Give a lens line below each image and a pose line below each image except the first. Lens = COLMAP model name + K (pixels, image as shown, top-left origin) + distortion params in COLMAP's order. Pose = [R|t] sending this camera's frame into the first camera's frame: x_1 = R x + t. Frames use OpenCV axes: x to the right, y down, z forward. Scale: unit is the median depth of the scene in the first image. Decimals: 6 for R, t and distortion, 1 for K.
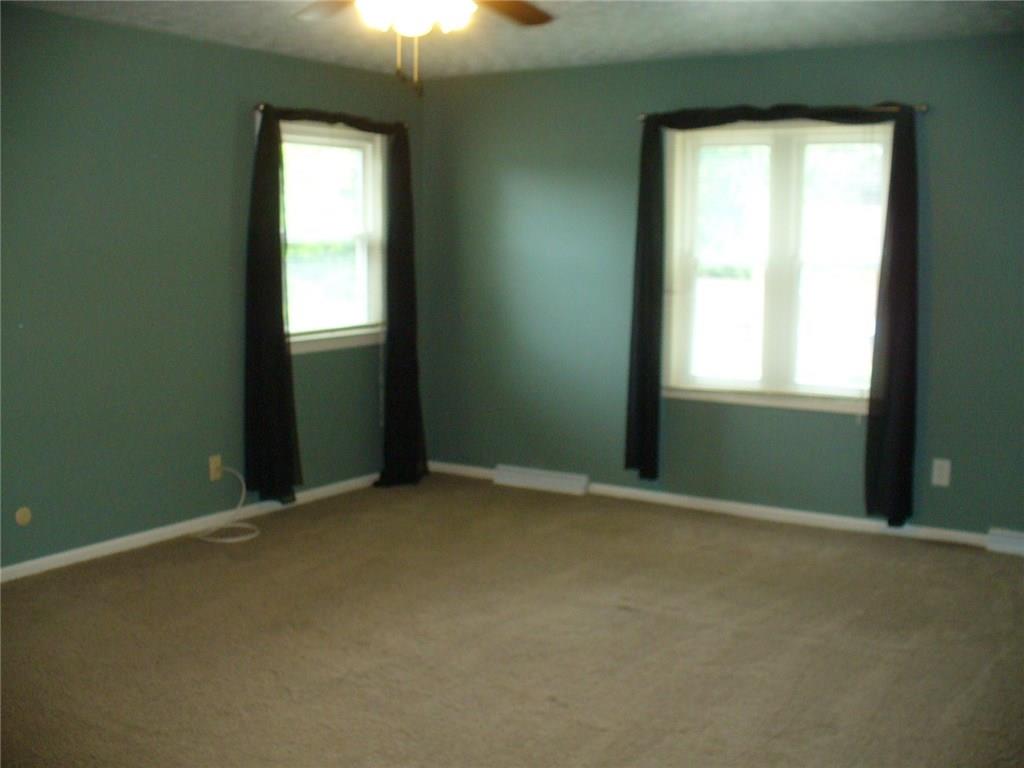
lens RADIAL K [[1181.8, 0, 512.0], [0, 1181.8, 384.0], [0, 0, 1]] dist [-0.187994, 0.030997]
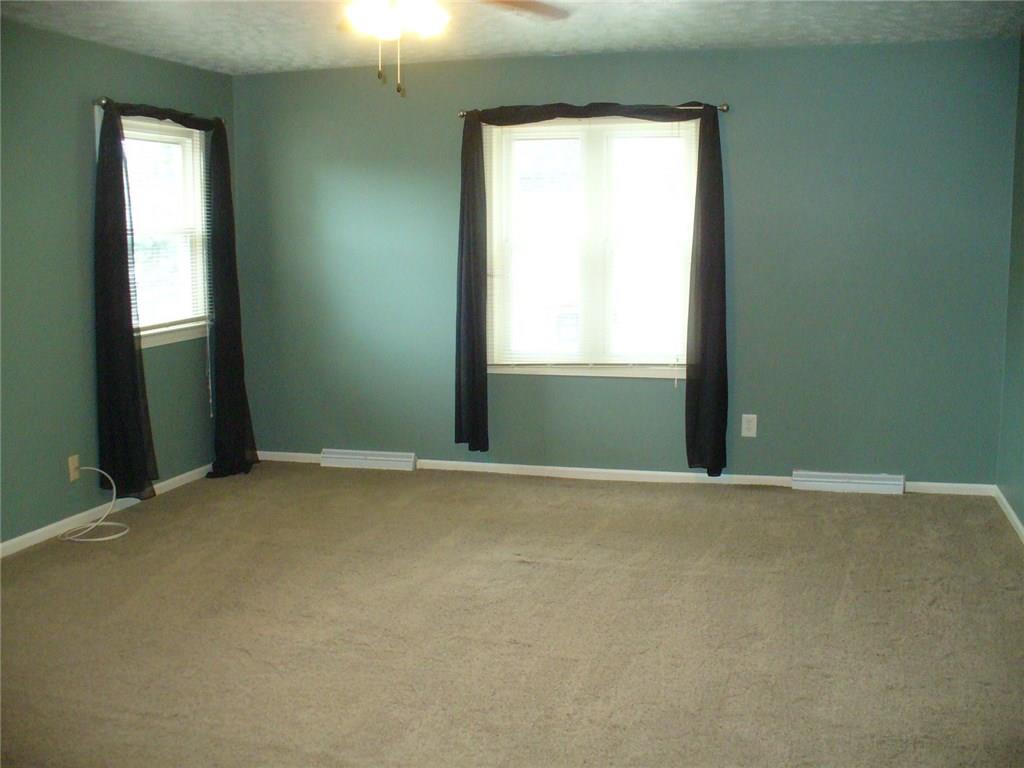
lens RADIAL K [[1181.8, 0, 512.0], [0, 1181.8, 384.0], [0, 0, 1]] dist [-0.187994, 0.030997]
pose [[0.951196, -0.054012, 0.303824, -0.189935], [0.052163, 0.998538, 0.014205, 0.006660], [-0.304147, 0.002337, 0.952622, -0.037621]]
